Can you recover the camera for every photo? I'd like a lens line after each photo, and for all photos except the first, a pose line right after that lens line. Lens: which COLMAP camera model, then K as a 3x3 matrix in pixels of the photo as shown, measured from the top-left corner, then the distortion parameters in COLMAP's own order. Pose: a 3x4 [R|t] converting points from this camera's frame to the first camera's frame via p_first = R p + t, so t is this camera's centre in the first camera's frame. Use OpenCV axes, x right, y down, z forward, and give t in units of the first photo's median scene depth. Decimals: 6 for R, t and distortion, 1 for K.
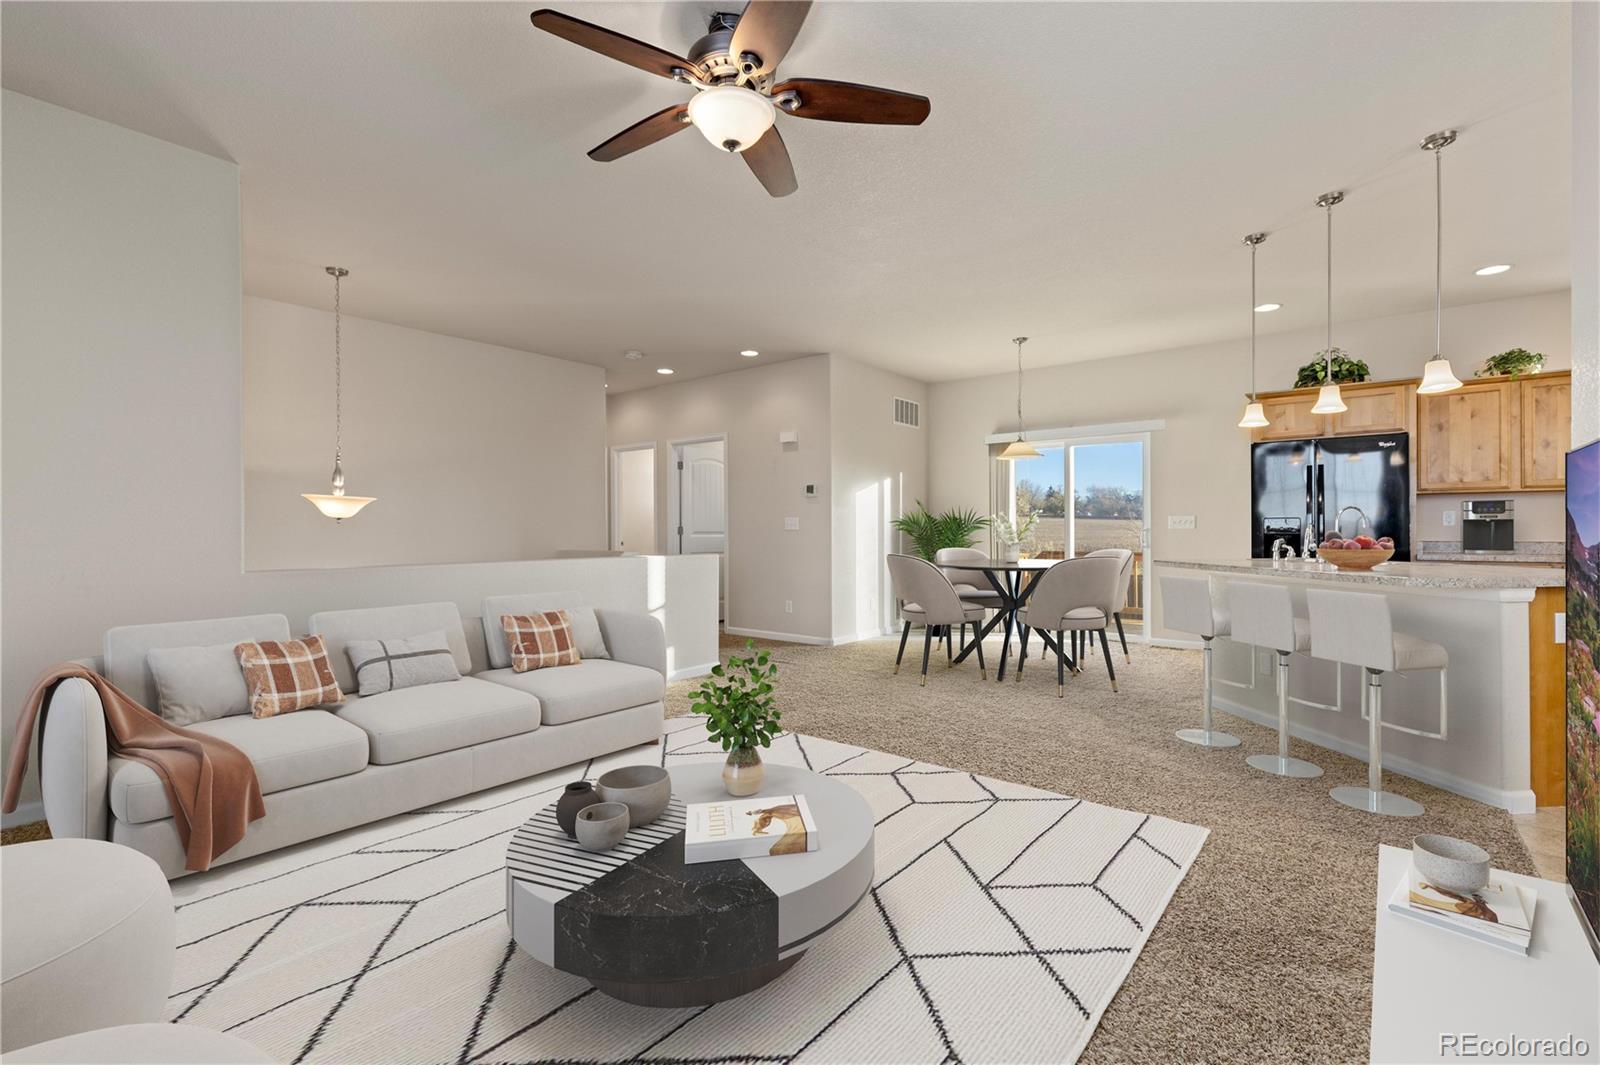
lens RADIAL K [[725.3, 0, 796.0], [0, 725.3, 532.4], [0, 0, 1]] dist [0.009412, -0.000874]
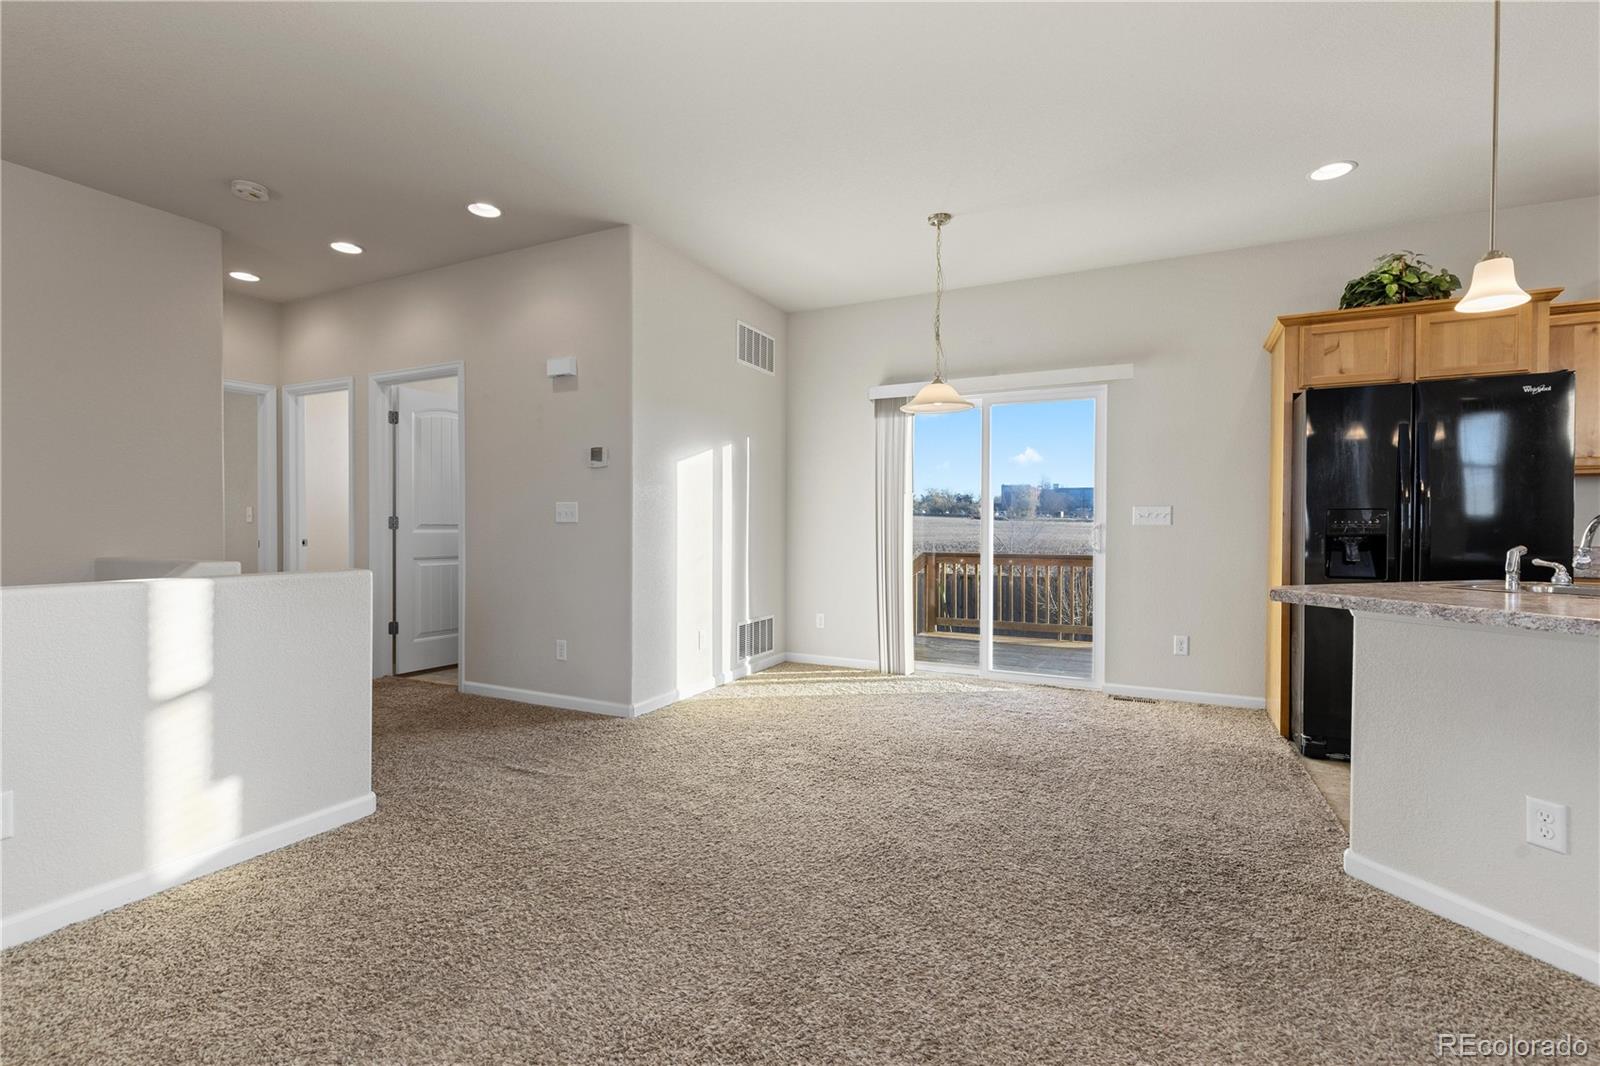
lens RADIAL K [[725.3, 0, 796.0], [0, 725.3, 532.9], [0, 0, 1]] dist [0.009412, -0.000874]
pose [[0.977559, 0.005270, 0.210594, 0.059344], [-0.006819, 0.999955, 0.006628, 0.000025], [-0.210549, -0.007916, 0.977551, 0.417288]]
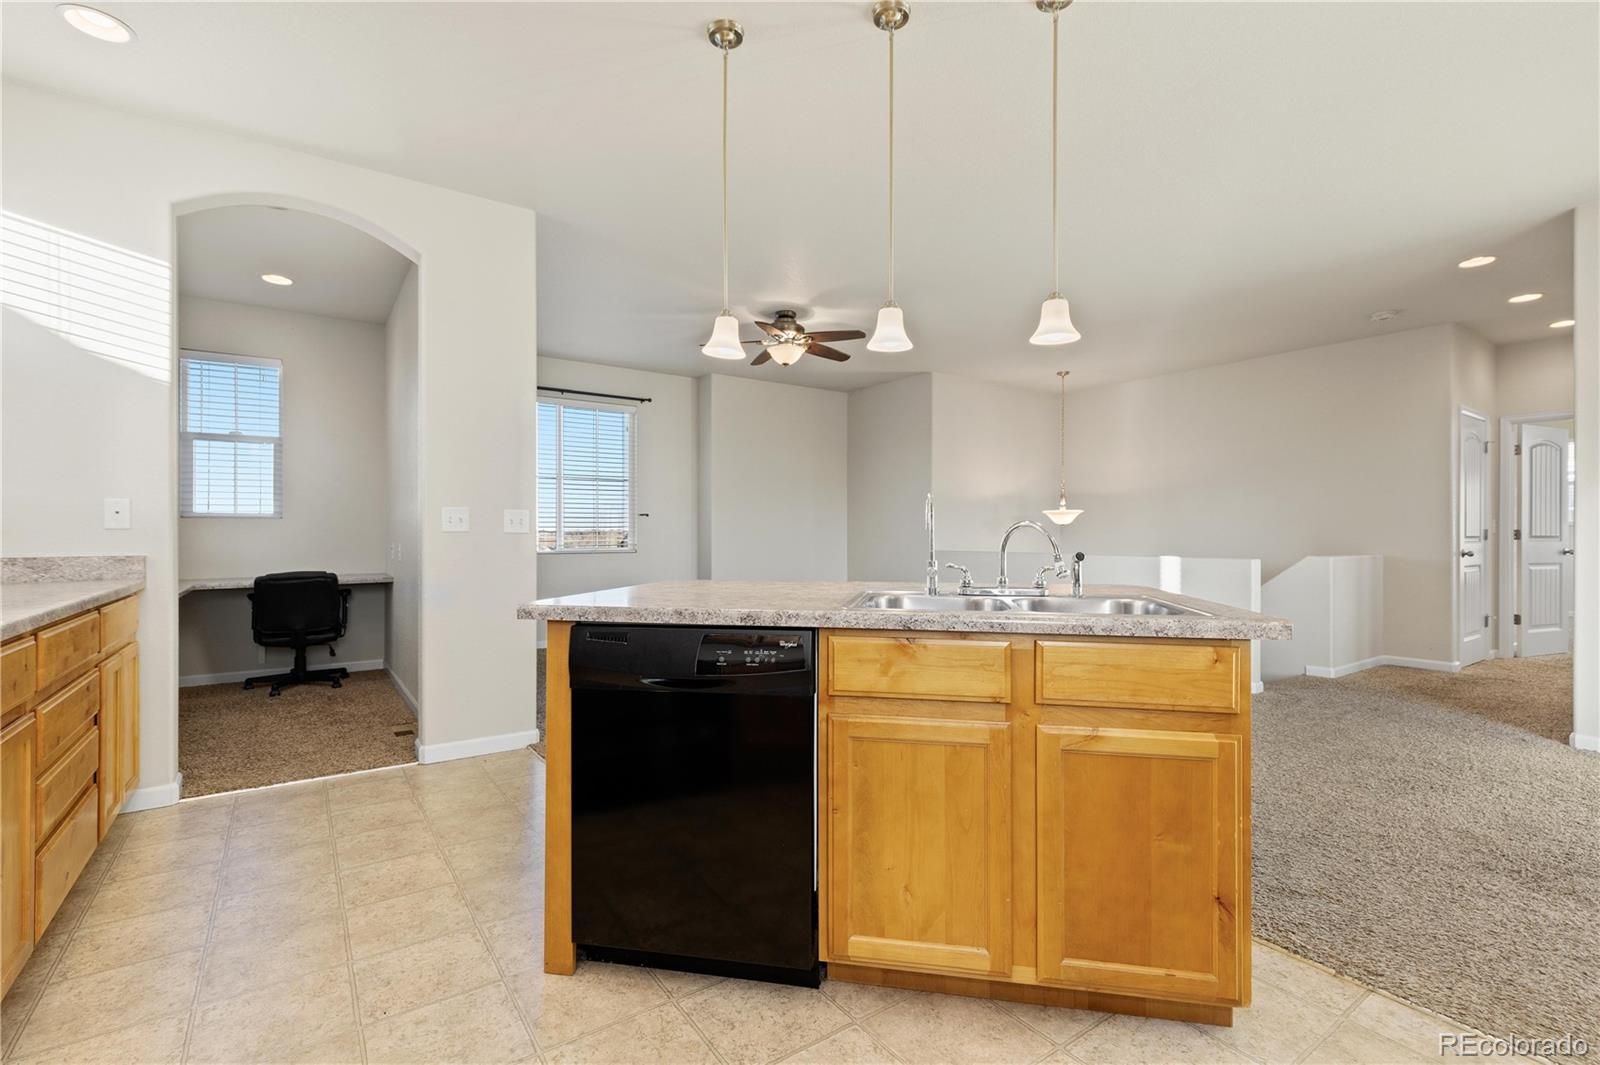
lens RADIAL K [[725.3, 0, 796.0], [0, 725.3, 532.4], [0, 0, 1]] dist [0.009412, -0.000874]
pose [[-0.286205, 0.002245, -0.958166, 0.794013], [-0.001409, 0.999995, 0.002764, -0.003759], [0.958168, 0.002141, -0.286200, 0.641964]]
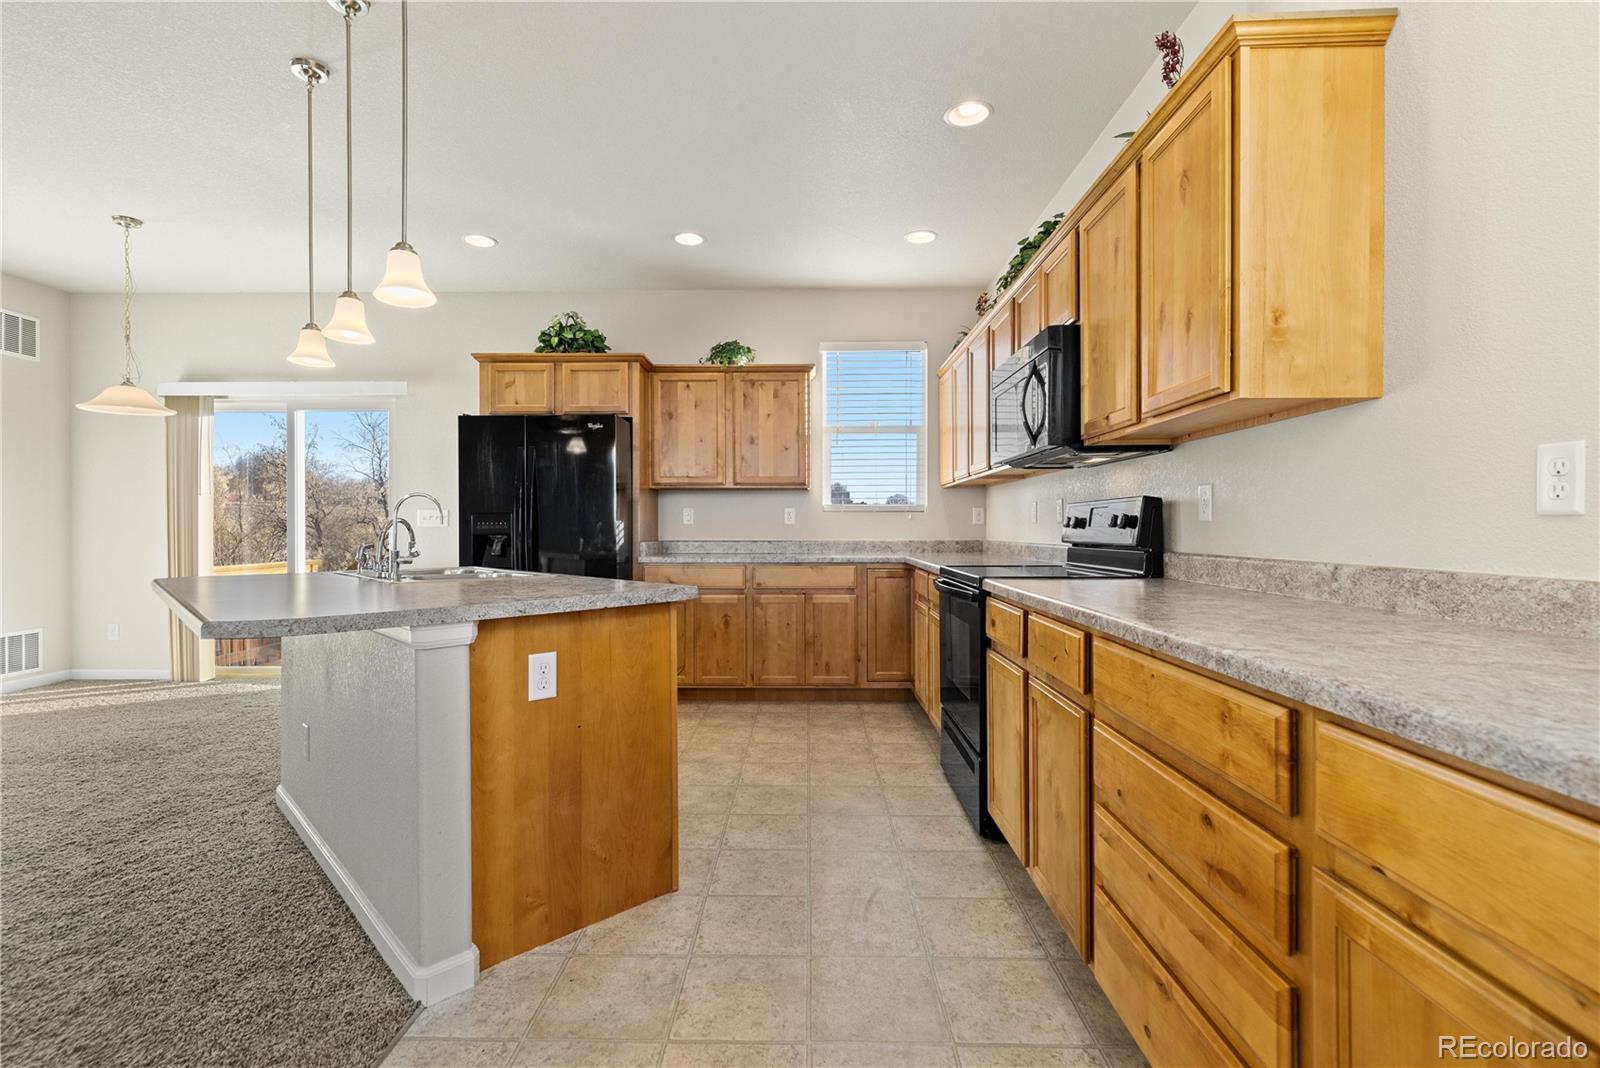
lens RADIAL K [[732.3, 0, 796.8], [0, 732.3, 530.6], [0, 0, 1]] dist [0.008414, -0.000986]
pose [[0.792939, 0.000489, 0.609301, 0.378590], [0.000048, 1.000000, -0.000866, -0.000106], [-0.609301, 0.000716, 0.792939, 0.152768]]
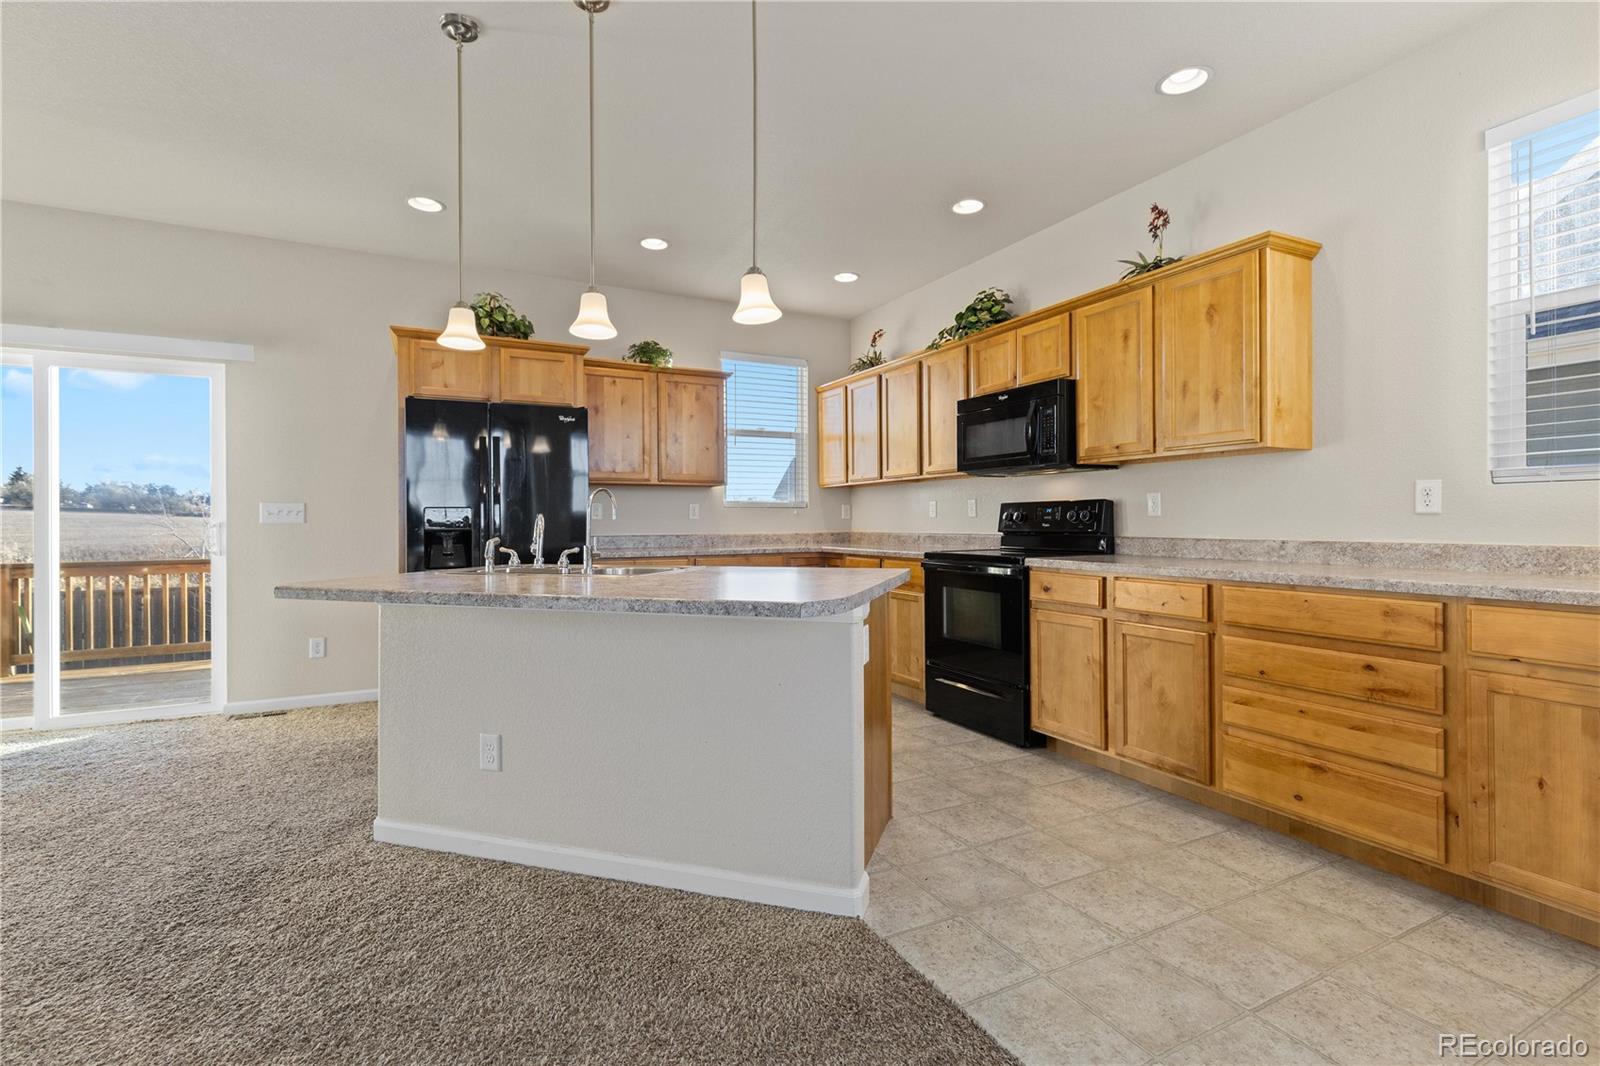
lens RADIAL K [[731.4, 0, 797.7], [0, 731.4, 521.3], [0, 0, 1]] dist [0.007469, -0.000035]
pose [[0.408826, 0.002093, 0.912610, 0.132560], [0.006544, 0.999965, -0.005224, -0.000102], [-0.912589, 0.008108, 0.408798, 0.338543]]
